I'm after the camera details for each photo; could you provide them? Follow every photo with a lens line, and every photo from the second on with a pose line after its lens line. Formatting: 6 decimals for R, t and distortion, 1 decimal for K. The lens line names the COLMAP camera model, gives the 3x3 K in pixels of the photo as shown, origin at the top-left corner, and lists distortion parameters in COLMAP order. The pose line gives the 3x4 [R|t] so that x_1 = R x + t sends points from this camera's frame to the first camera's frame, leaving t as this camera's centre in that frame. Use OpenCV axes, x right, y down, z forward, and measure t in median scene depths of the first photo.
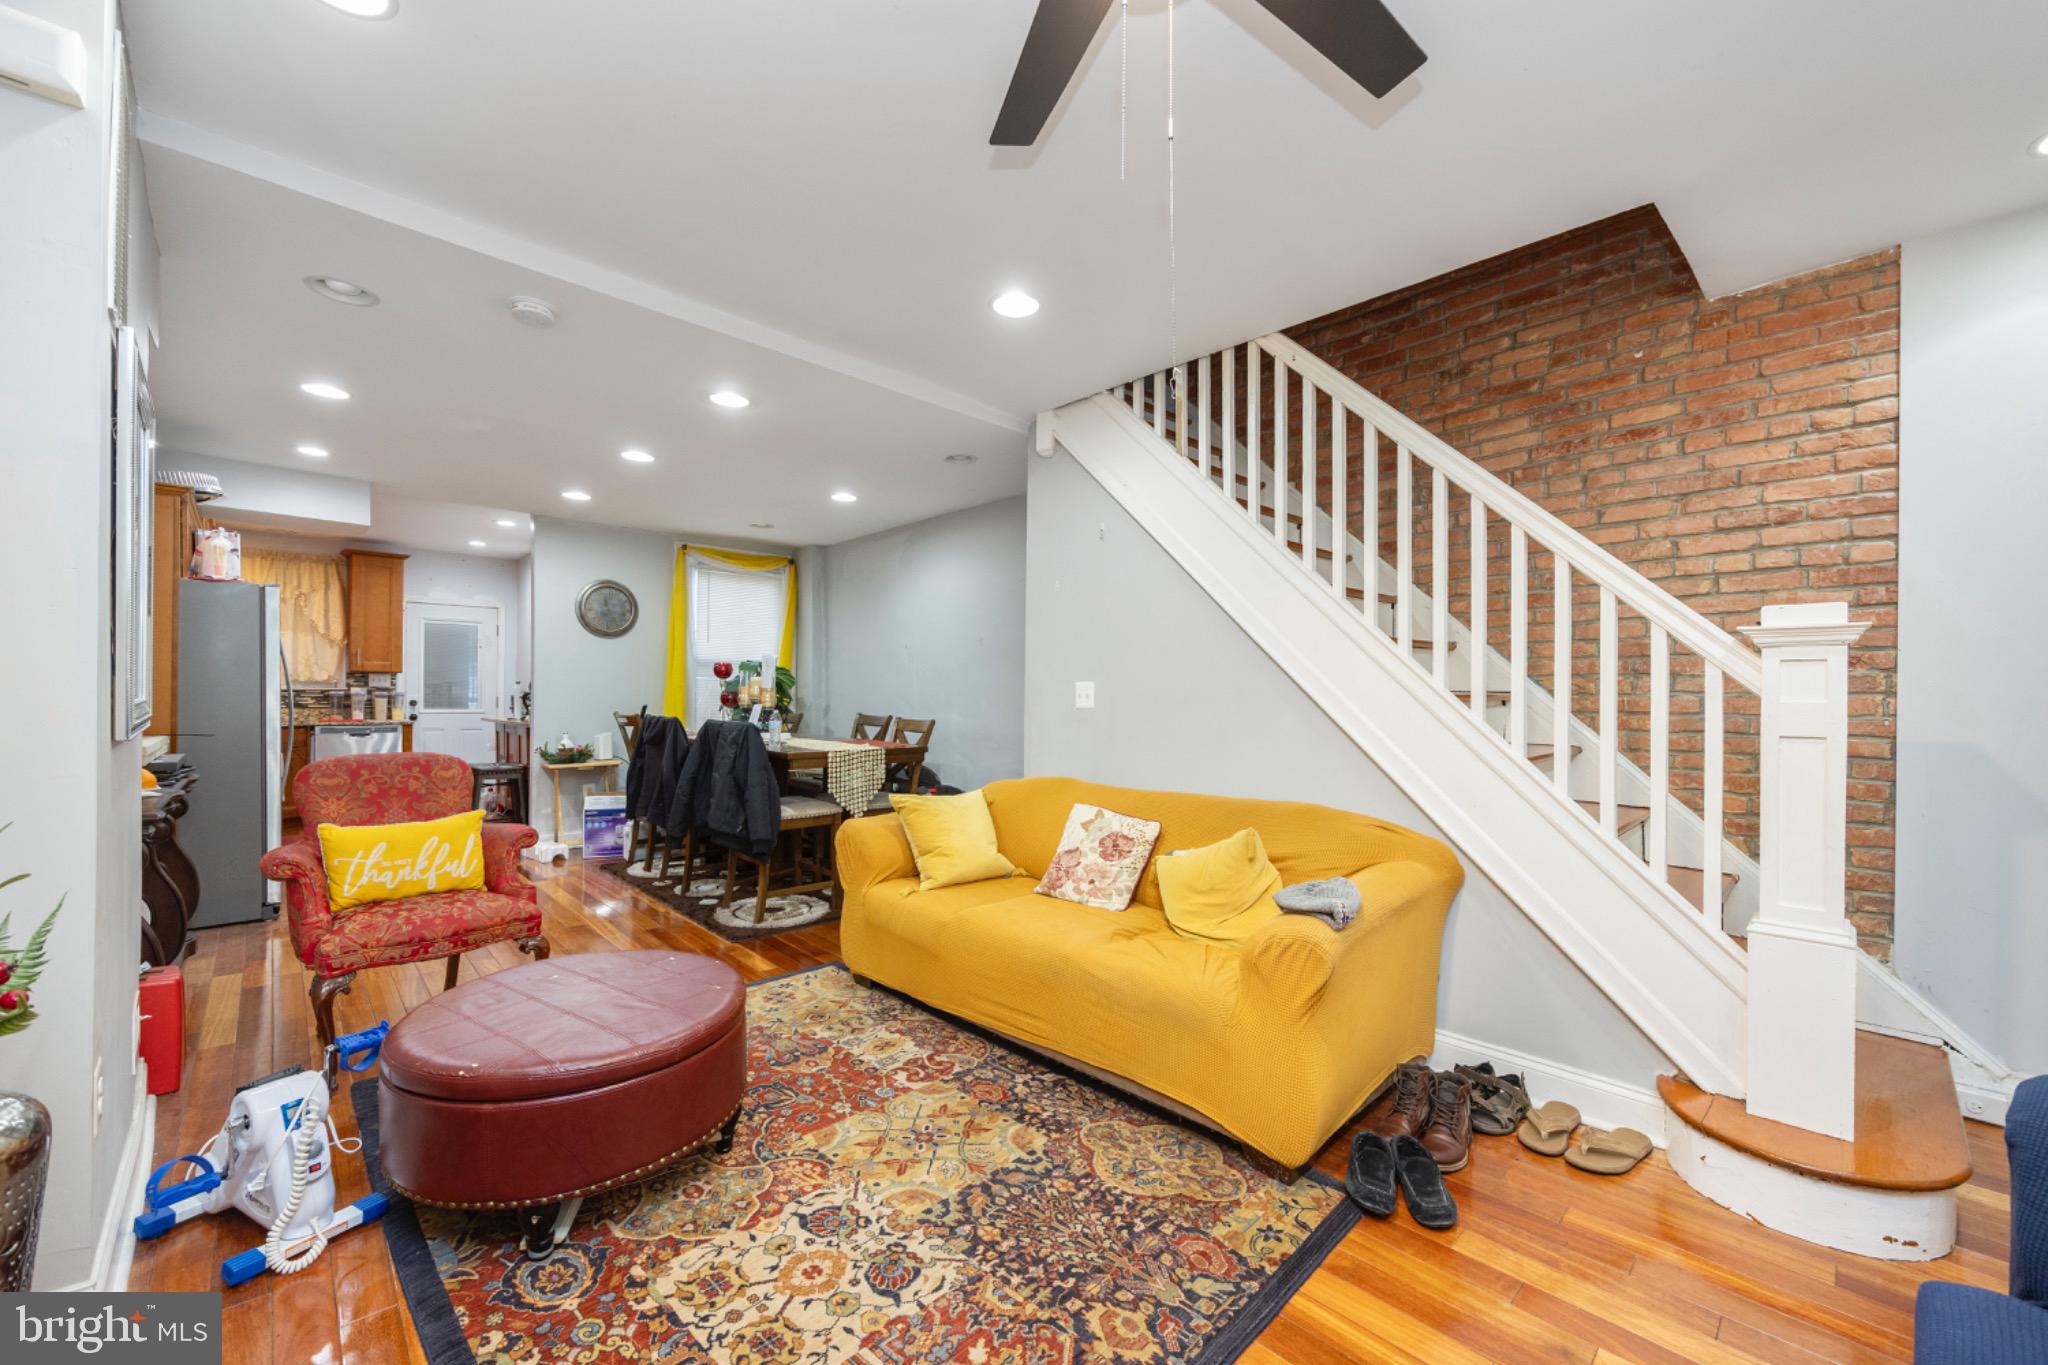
lens RADIAL K [[787.5, 0, 1024.2], [0, 787.5, 709.4], [0, 0, 1]] dist [-0.005676, -0.000753]
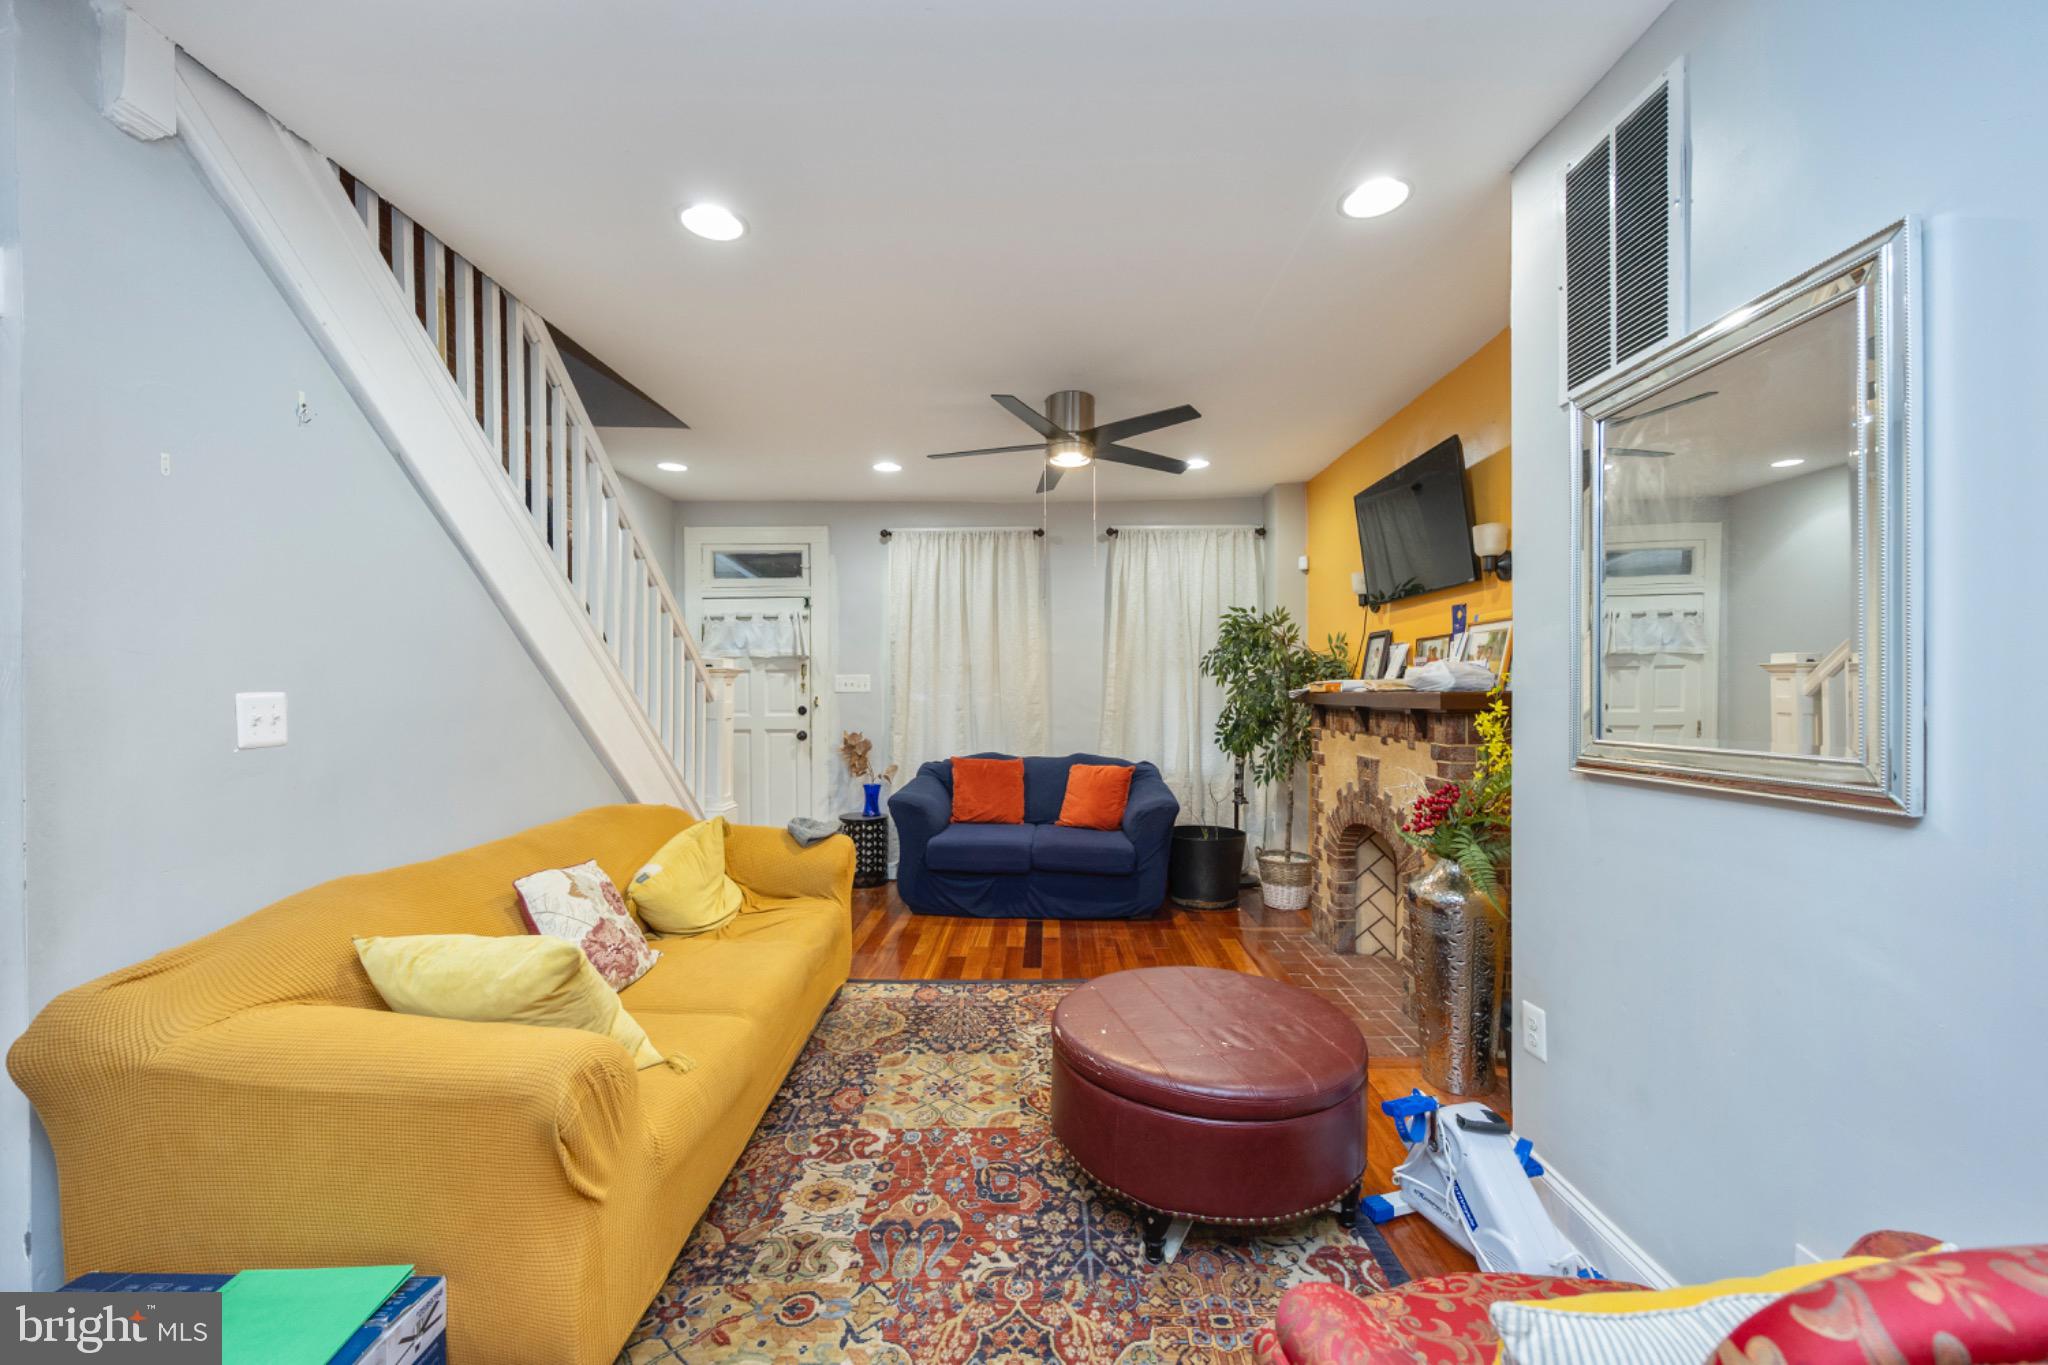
lens RADIAL K [[787.5, 0, 1020.3], [0, 787.5, 705.9], [0, 0, 1]] dist [-0.005676, -0.000753]
pose [[-0.697891, -0.026193, 0.715725, -0.343647], [0.001755, 0.999265, 0.038281, -0.024763], [-0.716202, 0.027972, -0.697332, 0.572828]]
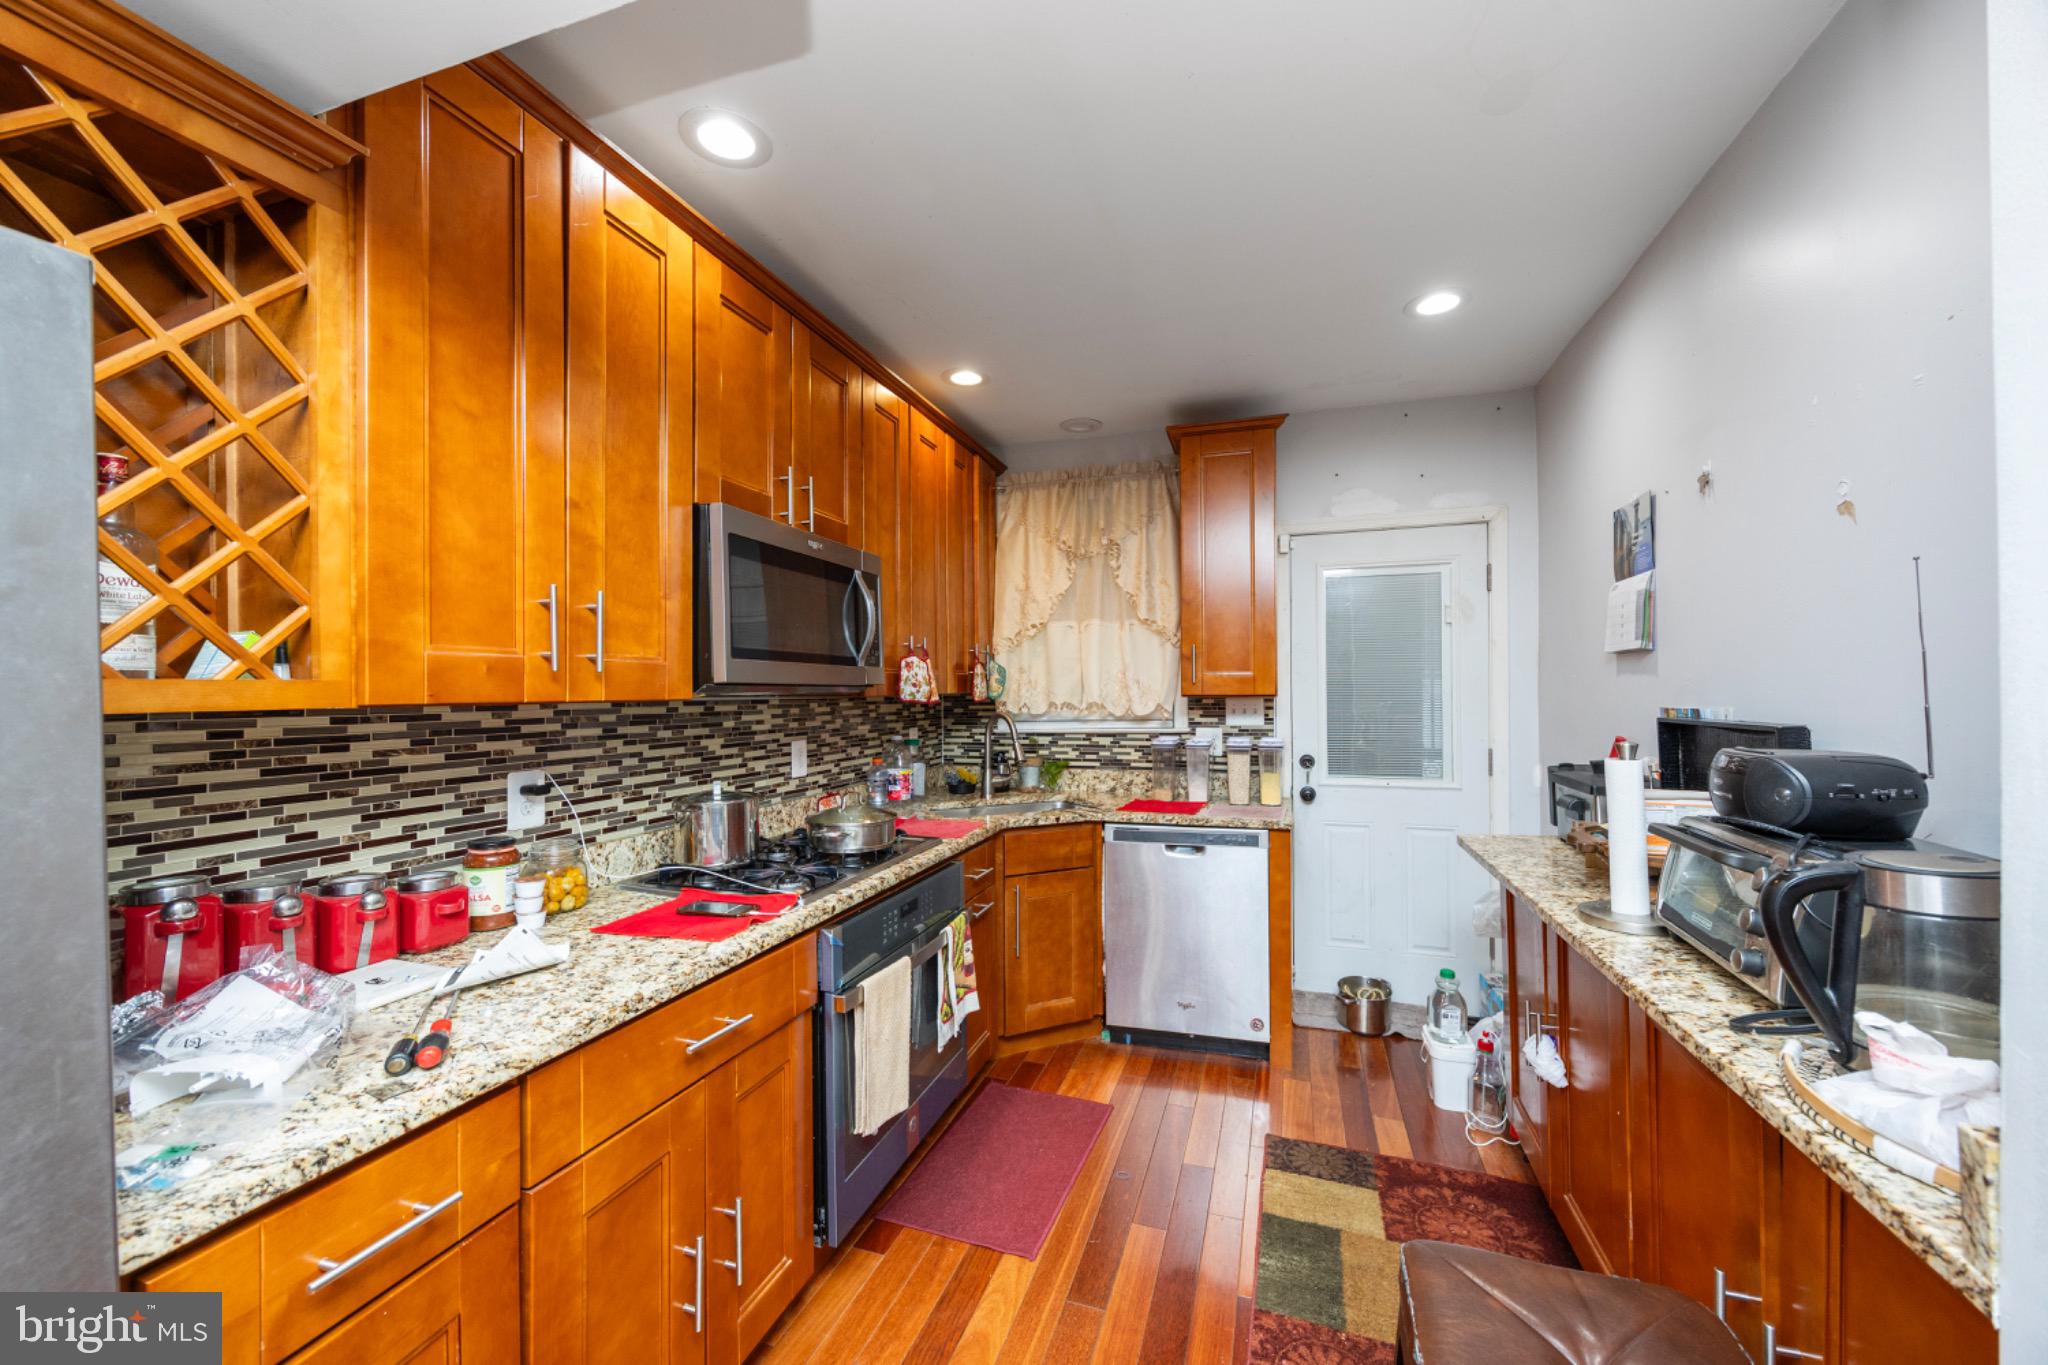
lens RADIAL K [[787.5, 0, 1024.7], [0, 787.5, 688.4], [0, 0, 1]] dist [-0.005676, -0.000753]
pose [[0.460752, -0.020112, -0.887301, -0.552857], [-0.002076, 0.999716, -0.023738, -0.046827], [0.887527, 0.012779, 0.460579, 0.789260]]
